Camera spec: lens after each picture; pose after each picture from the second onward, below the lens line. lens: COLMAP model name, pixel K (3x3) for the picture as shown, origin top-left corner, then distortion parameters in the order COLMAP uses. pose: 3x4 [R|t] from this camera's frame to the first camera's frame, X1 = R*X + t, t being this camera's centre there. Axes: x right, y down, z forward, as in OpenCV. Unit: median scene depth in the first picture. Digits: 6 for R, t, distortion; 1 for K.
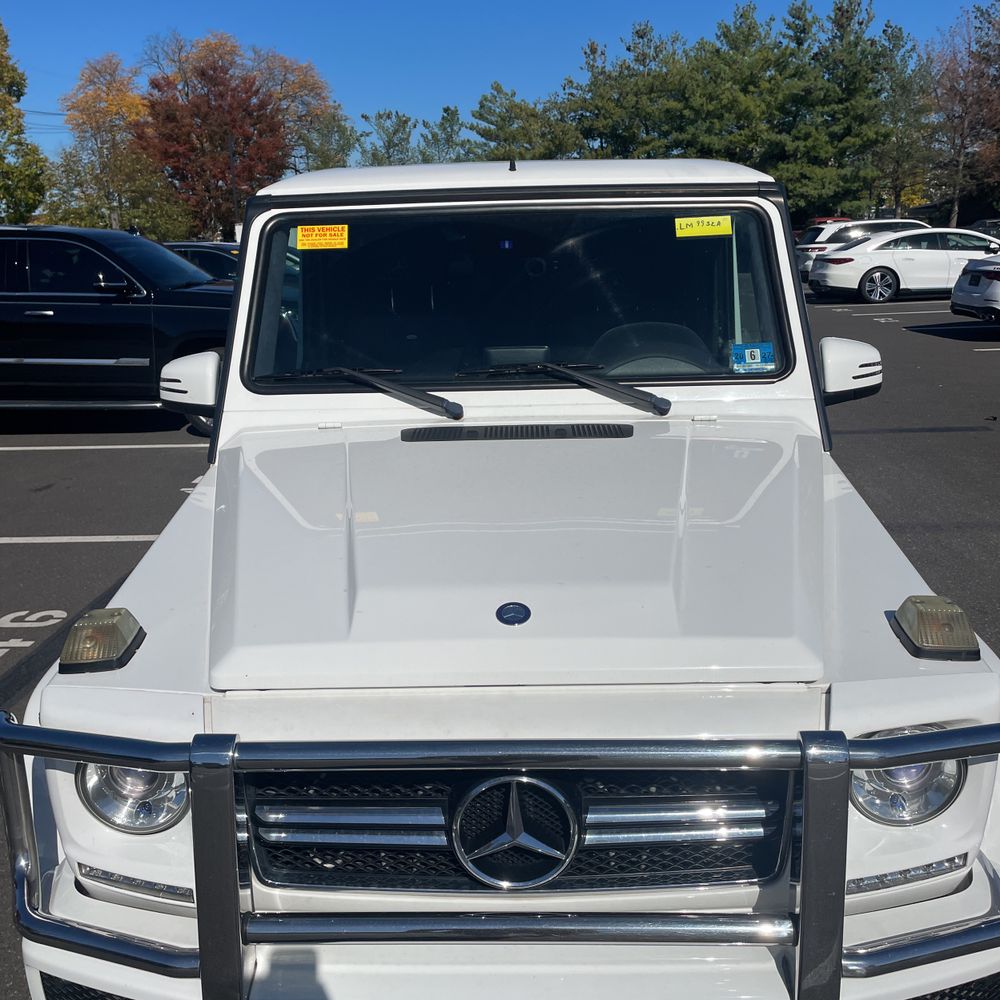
lens RADIAL K [[1021.0, 0, 506.2], [0, 1021.0, 520.5], [0, 0, 1]] dist [0.044868, 0.000000]
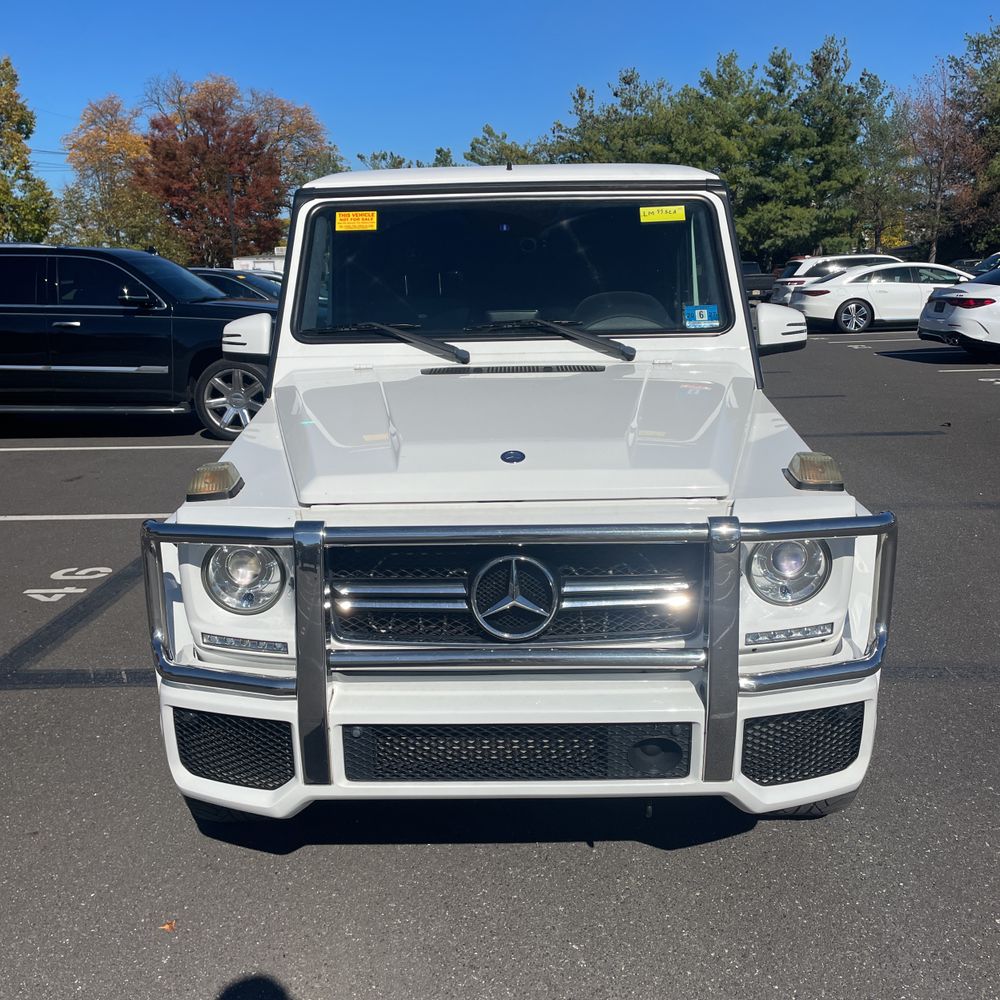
lens RADIAL K [[1021.0, 0, 506.4], [0, 1021.0, 518.9], [0, 0, 1]] dist [0.044868, 0.000000]
pose [[0.999943, 0.002180, 0.010424, -0.004737], [-0.001782, 0.999277, -0.037975, 0.064287], [-0.010499, 0.037954, 0.999224, -0.112348]]
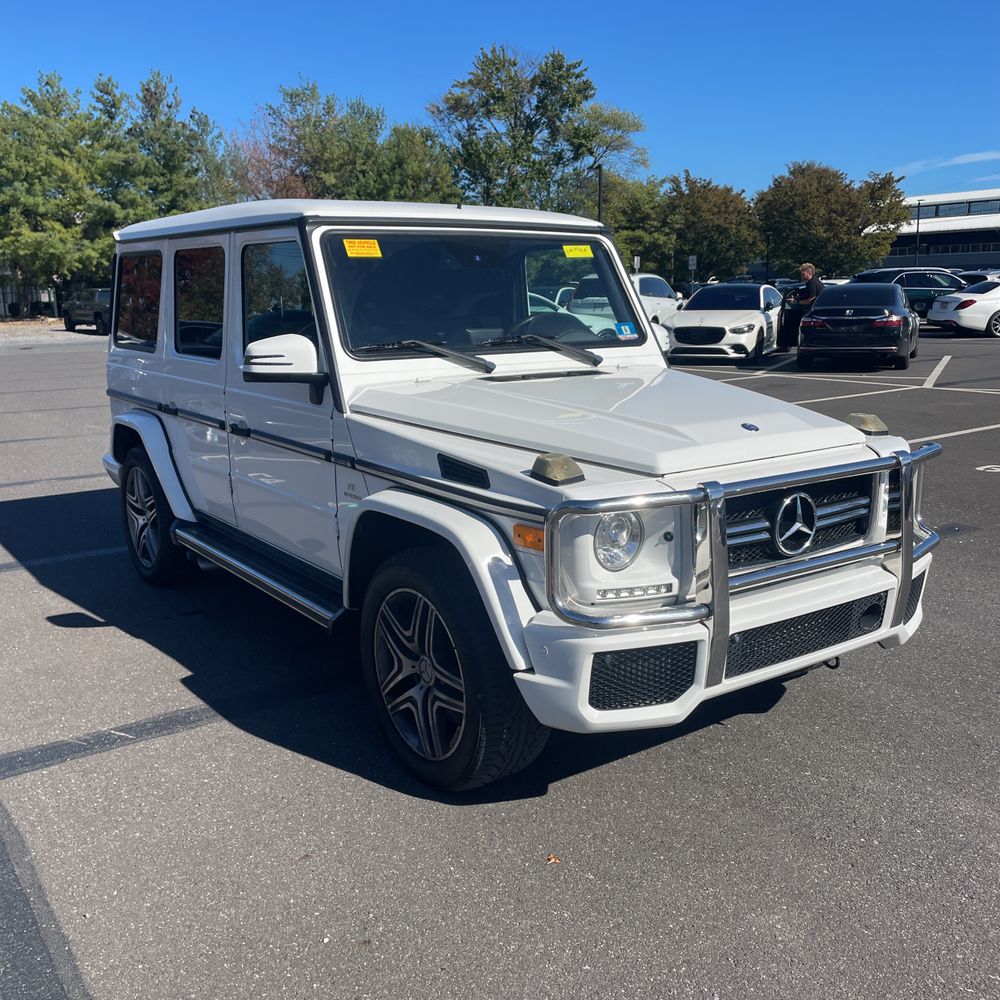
lens RADIAL K [[1021.0, 0, 506.2], [0, 1021.0, 506.8], [0, 0, 1]] dist [0.044868, 0.000000]
pose [[0.797751, -0.111986, 0.592497, -0.425151], [0.157159, 0.987257, -0.025004, 0.059944], [-0.582146, 0.113063, 0.805185, -0.076171]]
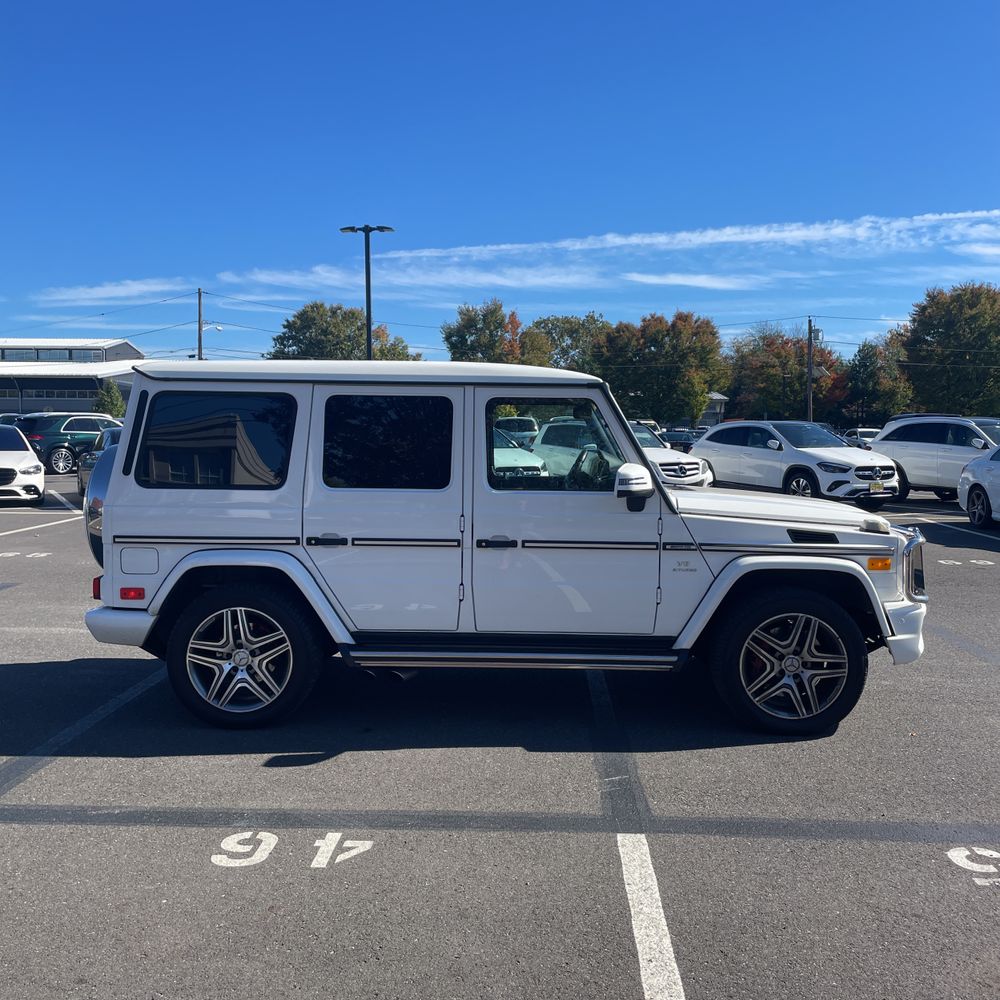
lens RADIAL K [[1021.0, 0, 518.9], [0, 1021.0, 472.6], [0, 0, 1]] dist [0.044868, 0.000000]
pose [[-0.008709, -0.020476, 0.999752, -1.037785], [0.266312, 0.963634, 0.022056, -0.119197], [-0.963848, 0.266438, -0.002939, 0.594310]]
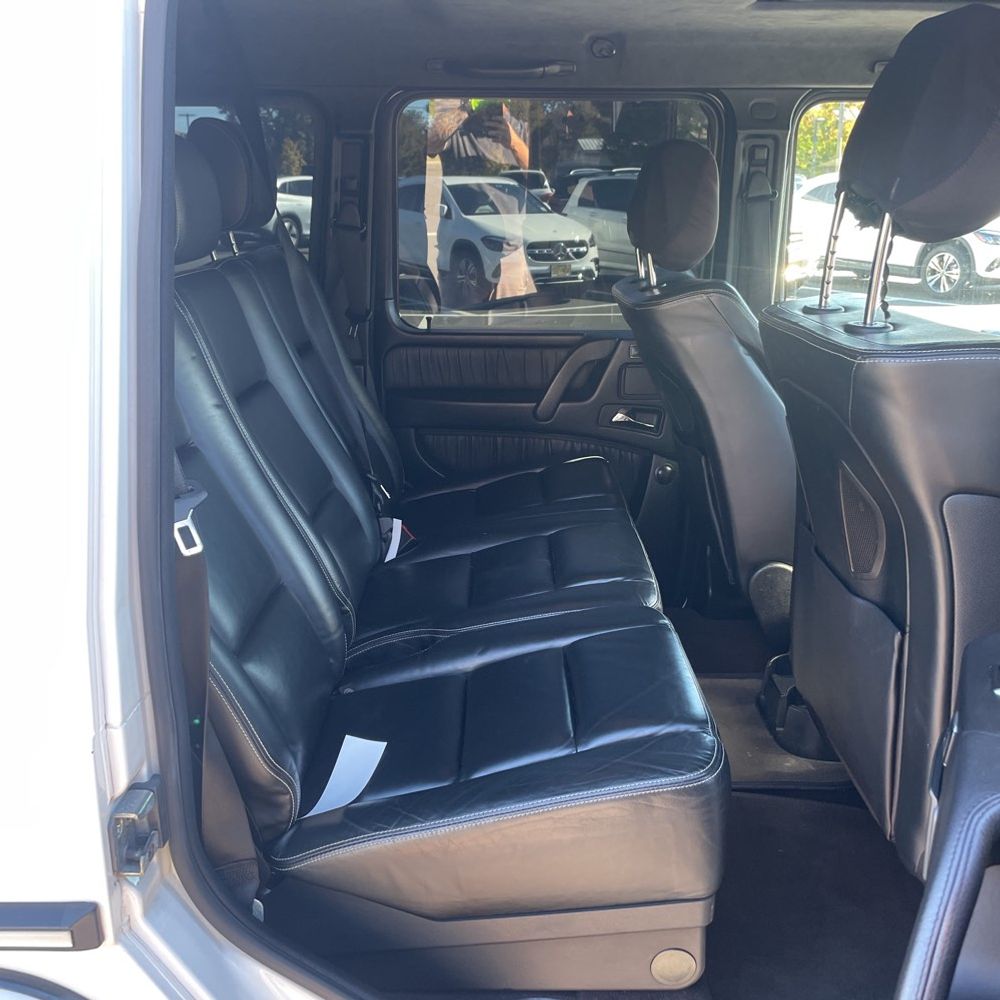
lens RADIAL K [[1021.0, 0, 524.8], [0, 1021.0, 479.5], [0, 0, 1]] dist [0.044868, 0.000000]
pose [[-0.036336, -0.254609, 0.966361, -0.259895], [0.270112, 0.928505, 0.254792, -0.173567], [-0.962143, 0.270284, 0.035035, 0.717096]]
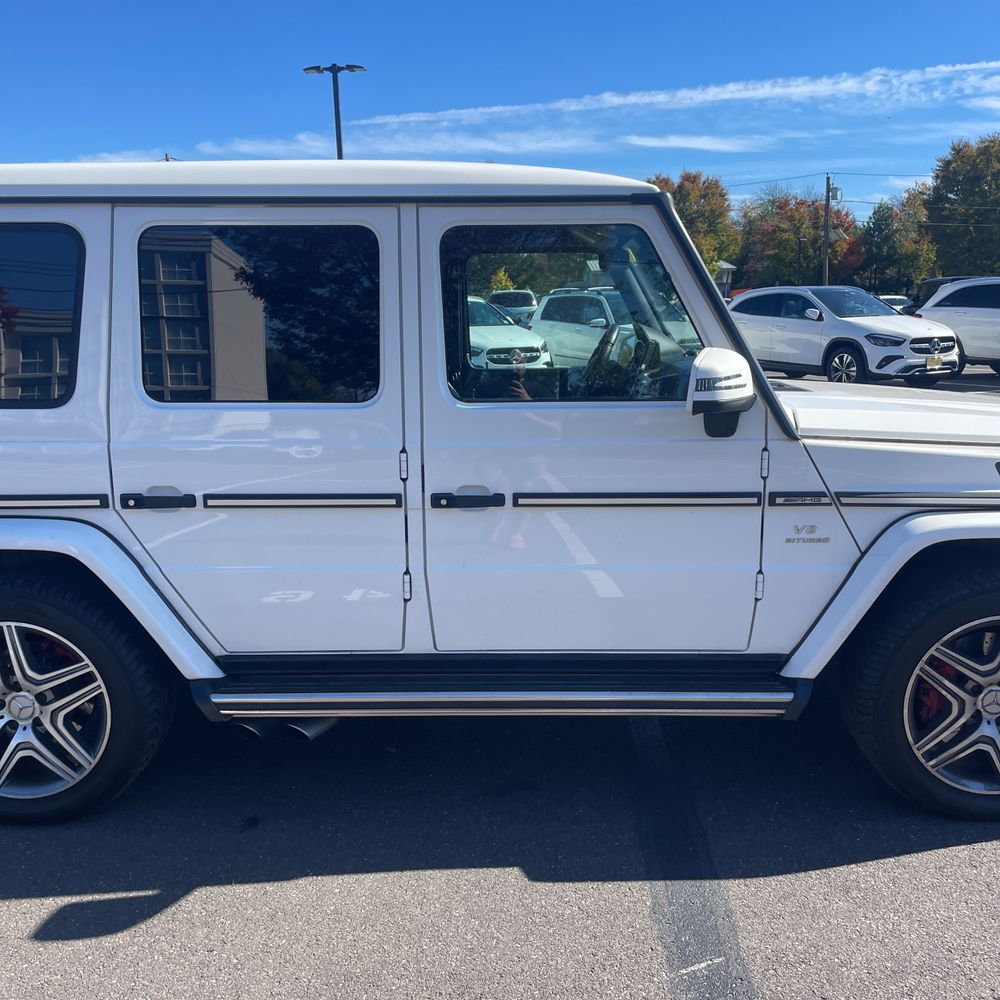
lens RADIAL K [[1021.0, 0, 520.9], [0, 1021.0, 509.5], [0, 0, 1]] dist [0.044868, 0.000000]
pose [[-0.013139, -0.173717, 0.984708, -0.626149], [0.283950, 0.943603, 0.170255, -0.116854], [-0.958749, 0.281845, 0.036929, 0.585139]]
